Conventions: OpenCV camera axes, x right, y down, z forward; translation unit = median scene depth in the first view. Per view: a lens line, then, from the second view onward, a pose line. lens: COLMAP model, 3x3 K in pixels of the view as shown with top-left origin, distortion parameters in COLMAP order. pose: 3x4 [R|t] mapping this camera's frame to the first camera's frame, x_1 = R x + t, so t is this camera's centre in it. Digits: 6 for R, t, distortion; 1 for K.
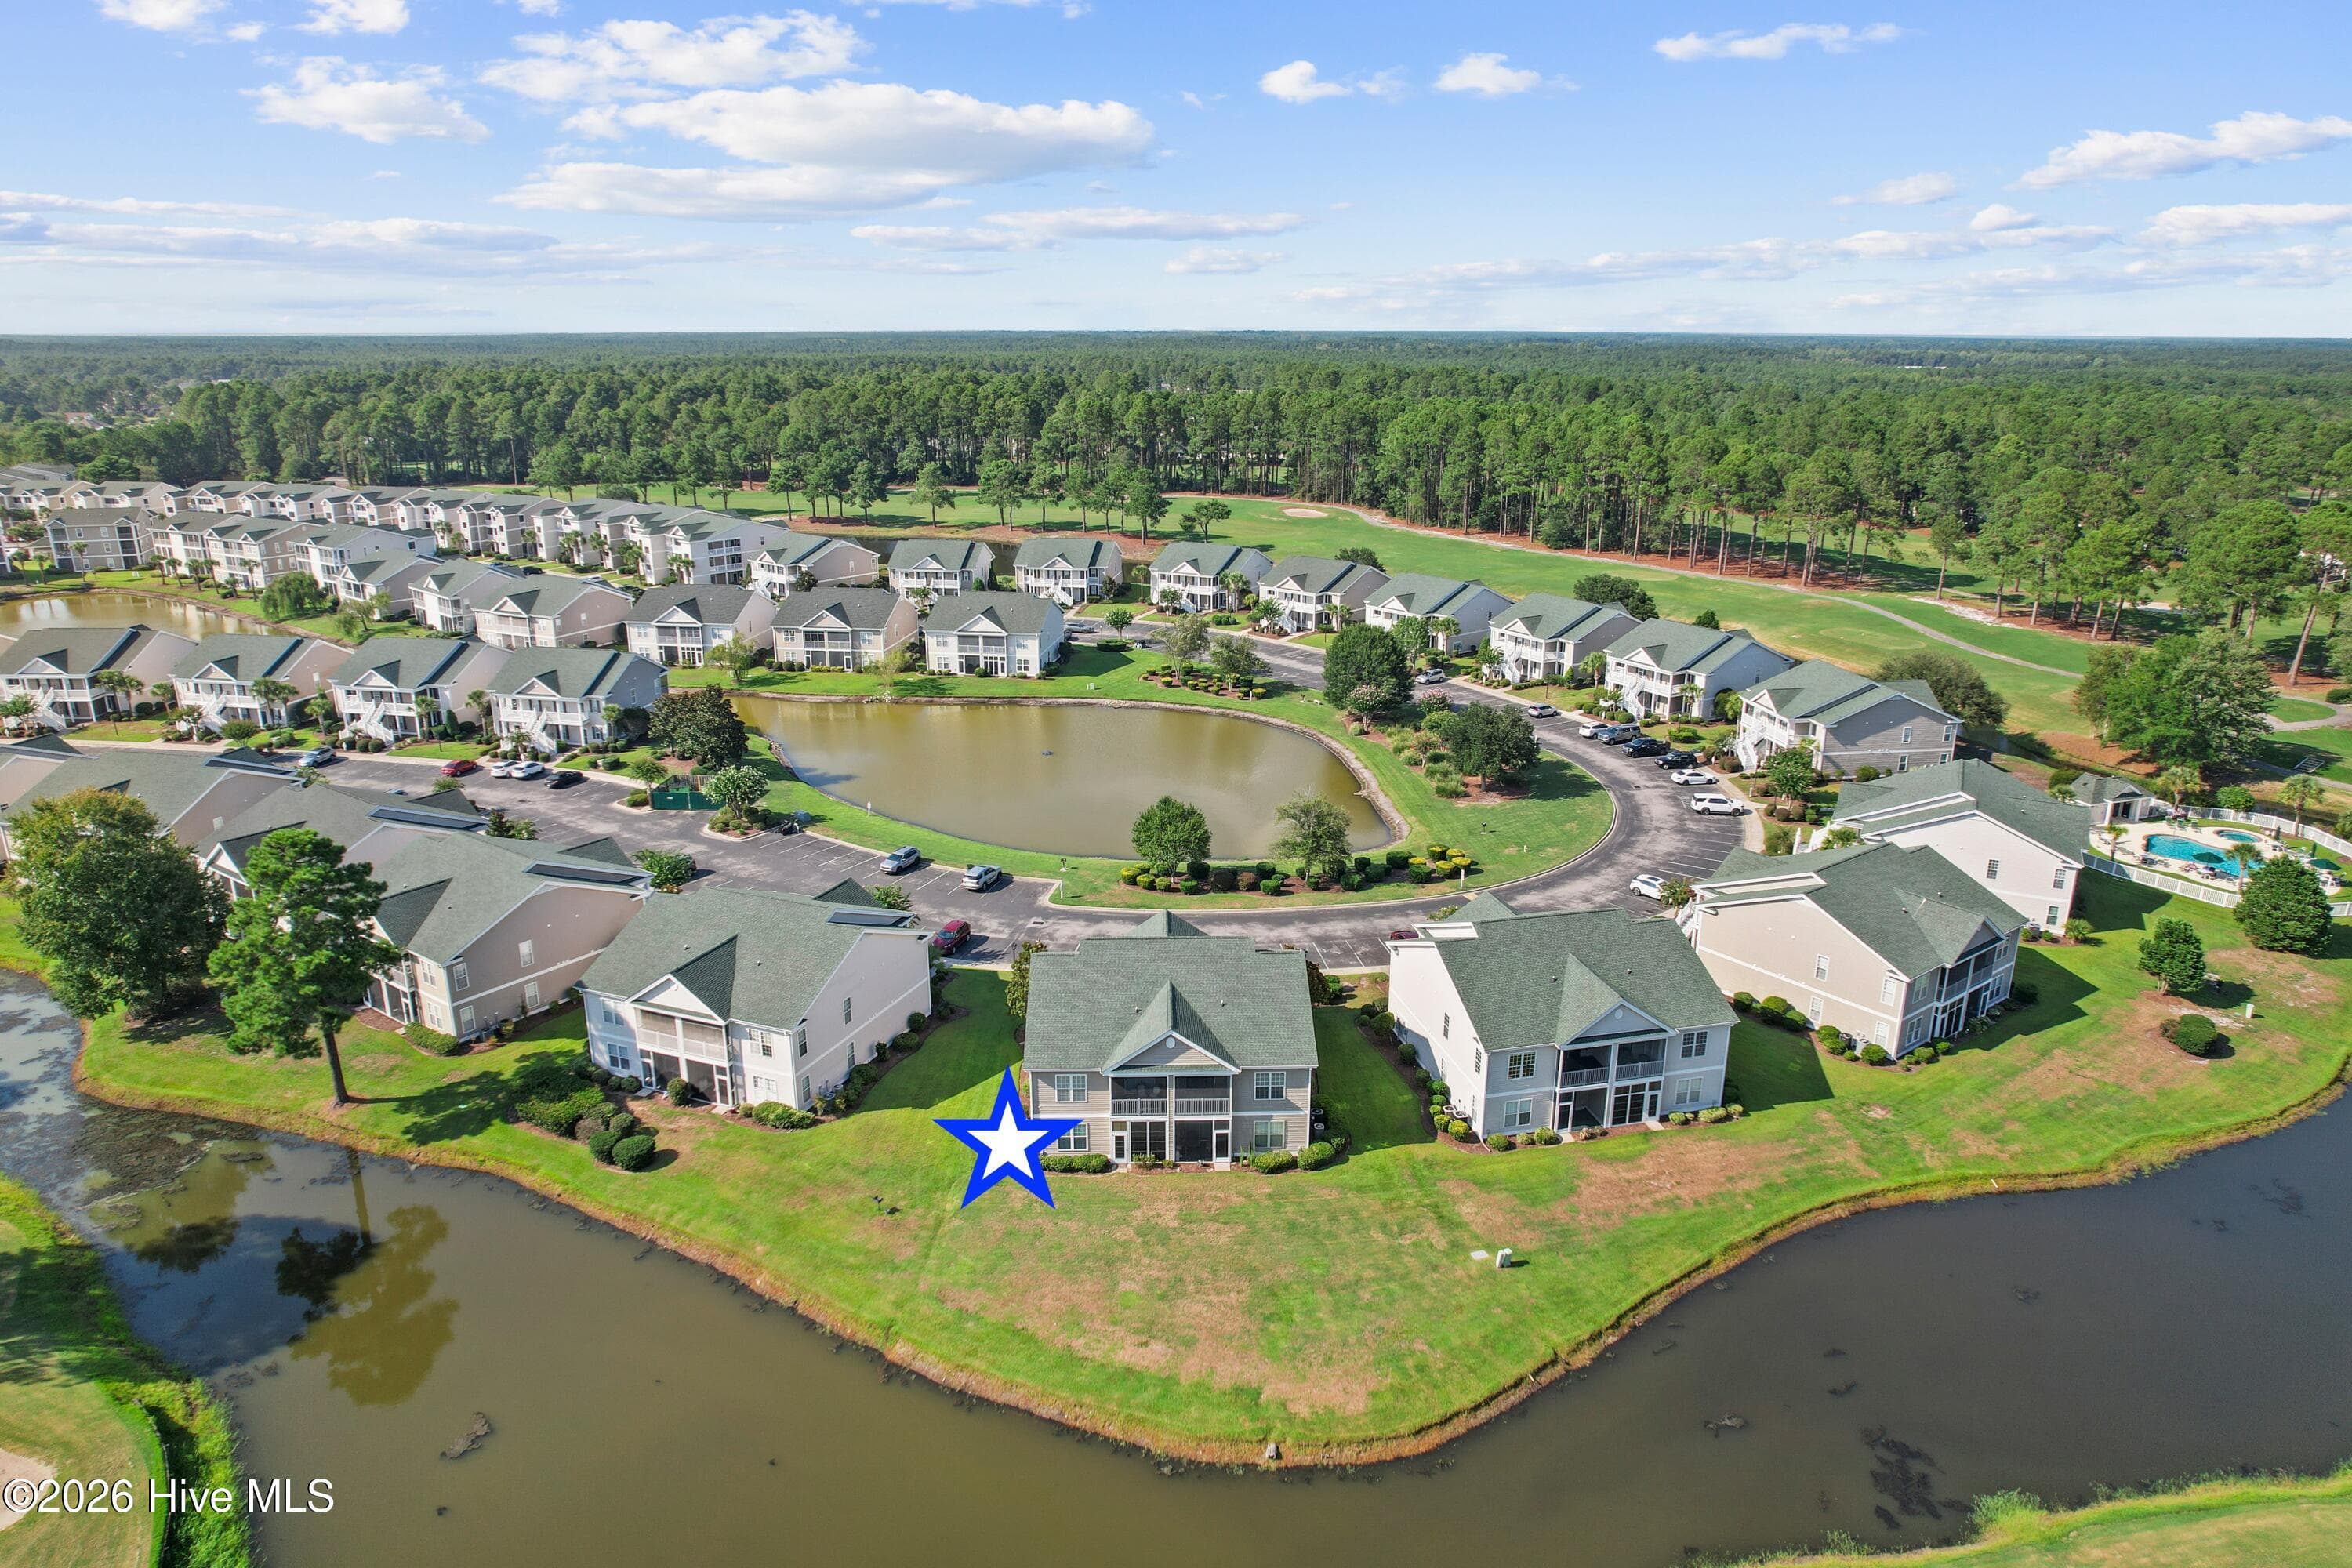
lens RADIAL K [[1459.3, 0, 1176.0], [0, 1459.3, 784.0], [0, 0, 1]] dist [-0.030165, 0.002503]
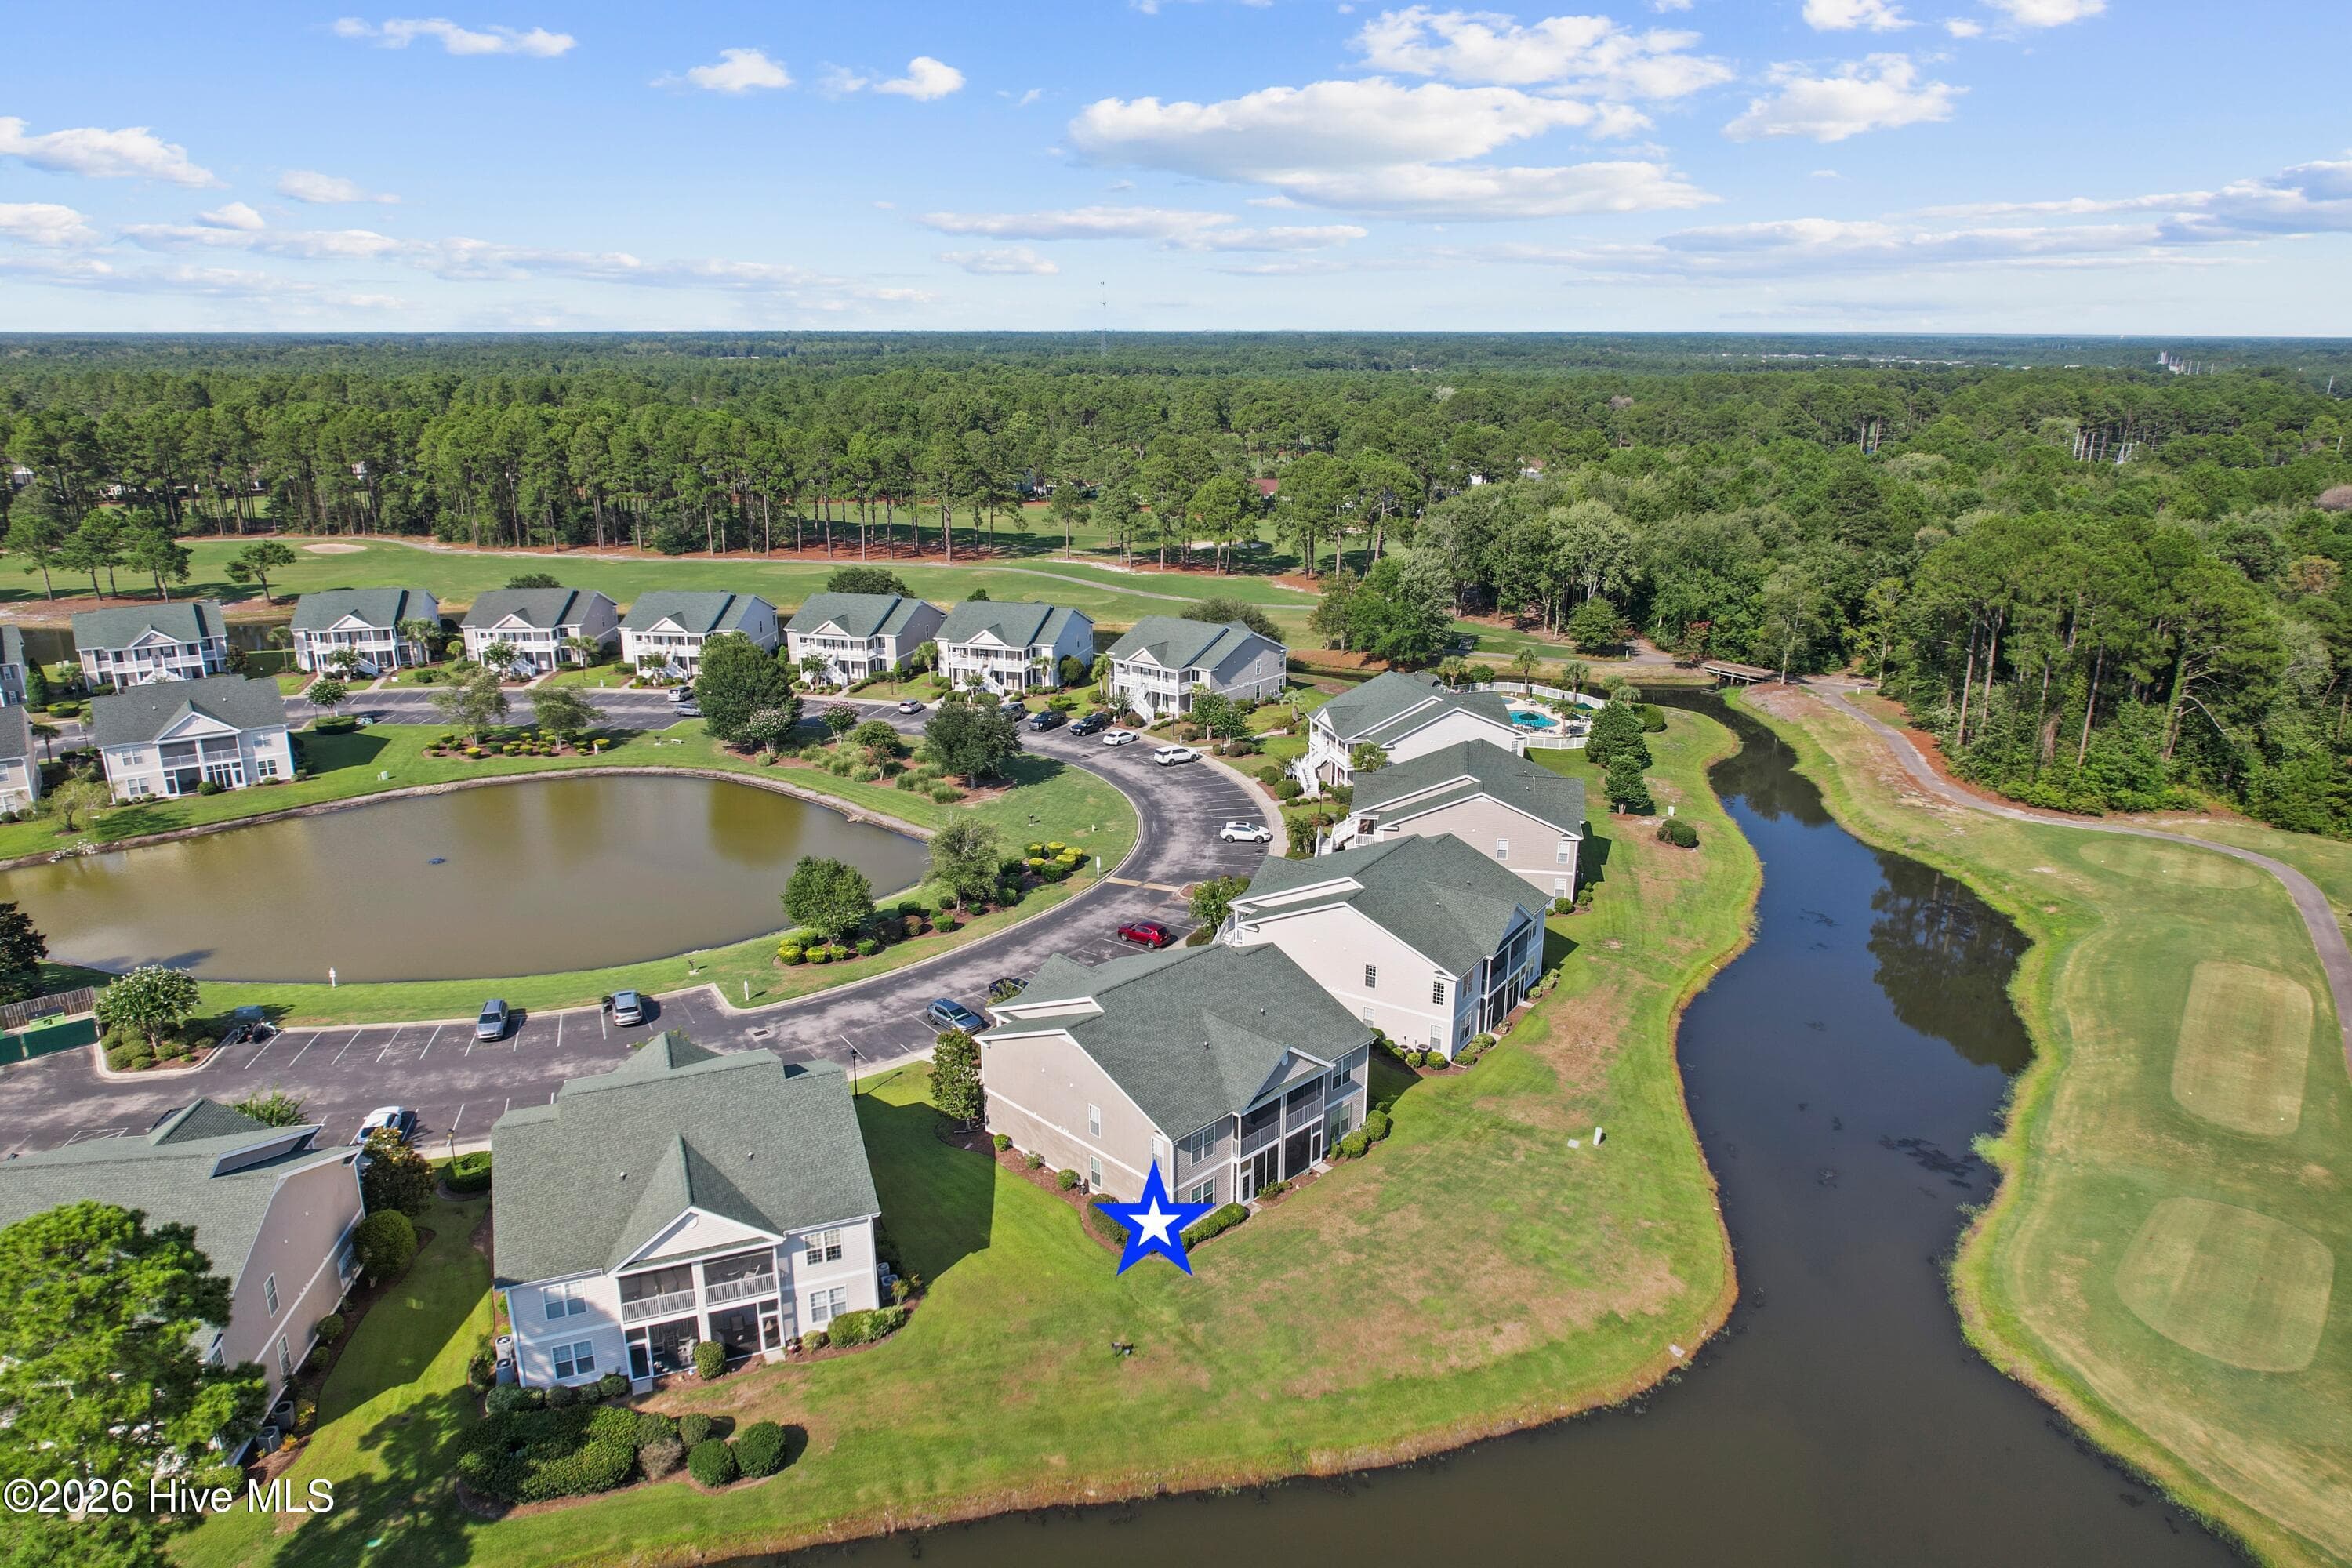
lens RADIAL K [[1502.1, 0, 1182.7], [0, 1502.1, 756.6], [0, 0, 1]] dist [-0.073619, 0.065822]
pose [[0.734060, -0.189514, 0.652105, -0.282172], [0.203645, 0.977507, 0.054843, -0.035941], [-0.647831, 0.092540, 0.756142, 0.123103]]
